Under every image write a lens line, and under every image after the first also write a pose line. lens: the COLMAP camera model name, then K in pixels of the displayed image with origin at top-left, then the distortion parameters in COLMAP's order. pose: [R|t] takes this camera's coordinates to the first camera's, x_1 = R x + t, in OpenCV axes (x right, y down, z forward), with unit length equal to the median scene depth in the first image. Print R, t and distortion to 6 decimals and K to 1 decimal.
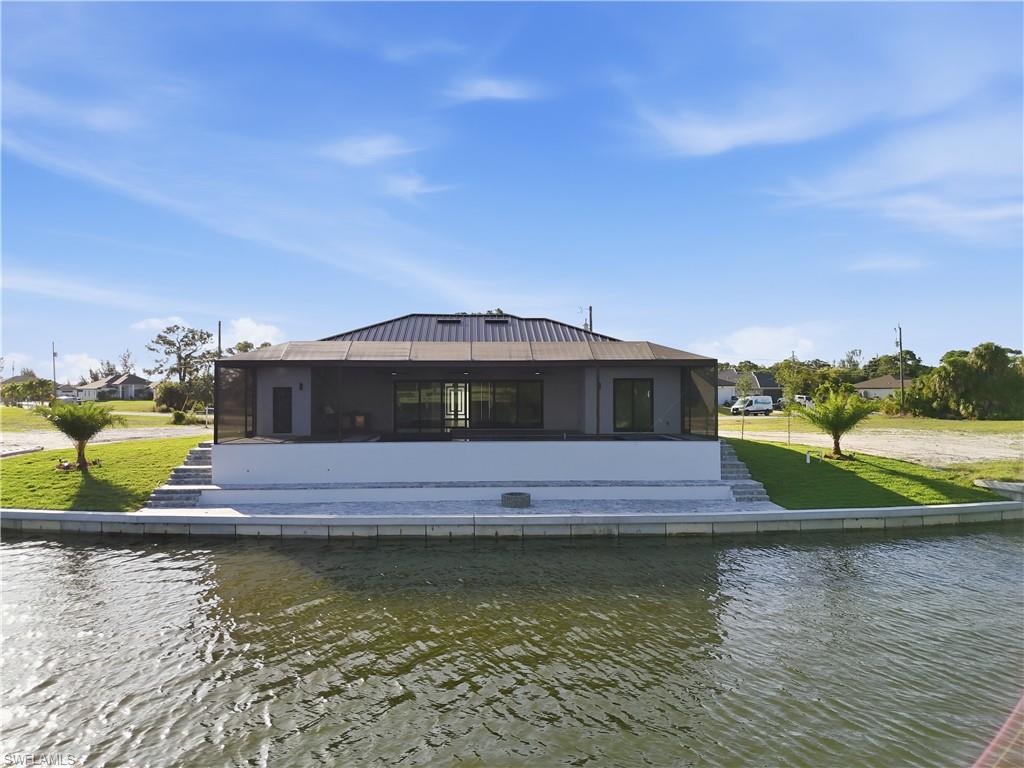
lens RADIAL K [[751.2, 0, 512.0], [0, 751.2, 384.0], [0, 0, 1]] dist [0.108485, -0.131543]
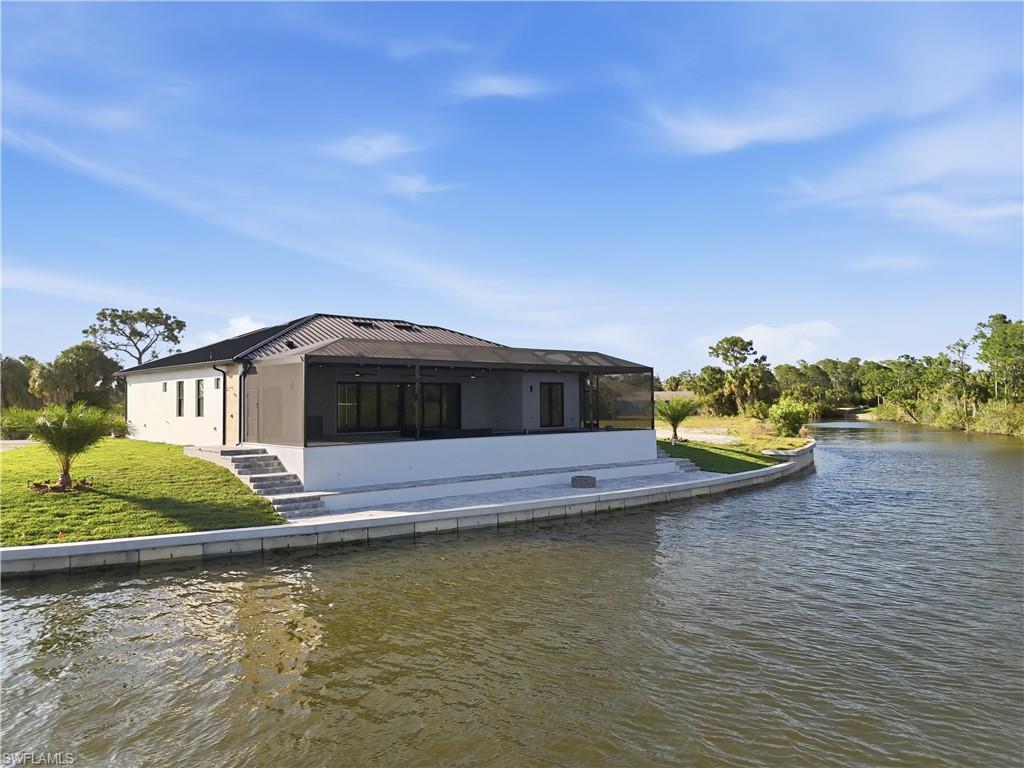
lens RADIAL K [[751.2, 0, 512.0], [0, 751.2, 384.0], [0, 0, 1]] dist [0.108485, -0.131543]
pose [[0.773714, 0.011115, 0.633437, -0.810840], [0.002010, 0.999798, -0.019999, 0.024013], [-0.633532, 0.016747, 0.773535, 0.153945]]
